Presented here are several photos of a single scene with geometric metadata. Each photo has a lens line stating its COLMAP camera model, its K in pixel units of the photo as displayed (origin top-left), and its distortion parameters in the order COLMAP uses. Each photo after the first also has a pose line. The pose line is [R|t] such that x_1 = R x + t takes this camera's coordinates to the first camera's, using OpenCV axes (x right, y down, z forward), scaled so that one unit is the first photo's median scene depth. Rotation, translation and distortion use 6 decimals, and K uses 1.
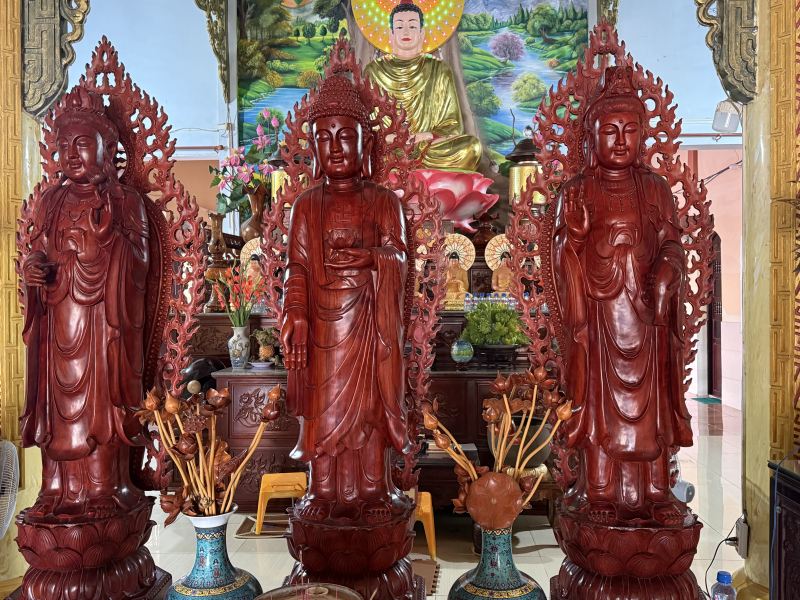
lens RADIAL K [[745.4, 0, 400.6], [0, 745.4, 301.6], [0, 0, 1]] dist [0.016570, 0.000000]
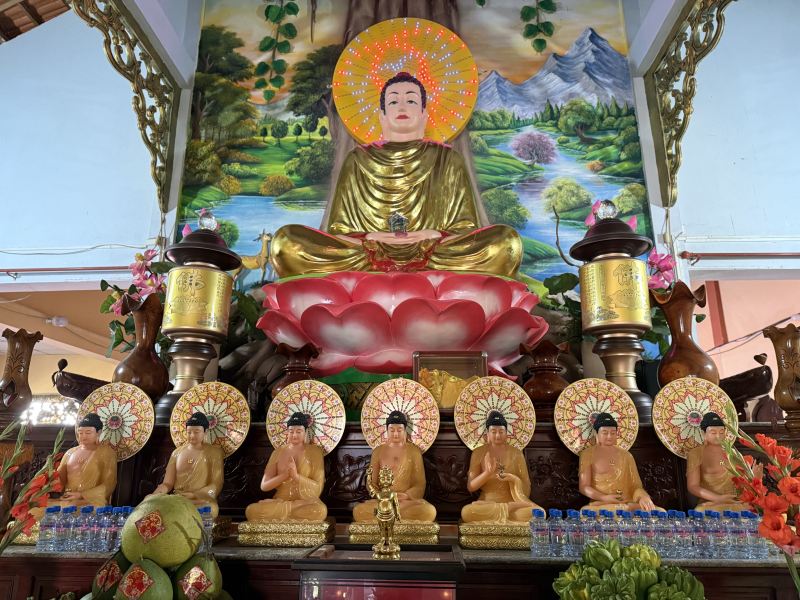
lens RADIAL K [[563.1, 0, 399.7], [0, 563.1, 304.0], [0, 0, 1]] dist [0.058628, -0.001015]
pose [[0.999946, 0.010316, -0.001110, 0.006740], [-0.010236, 0.963311, -0.268192, -0.026455], [-0.001697, 0.268189, 0.963365, 0.478599]]
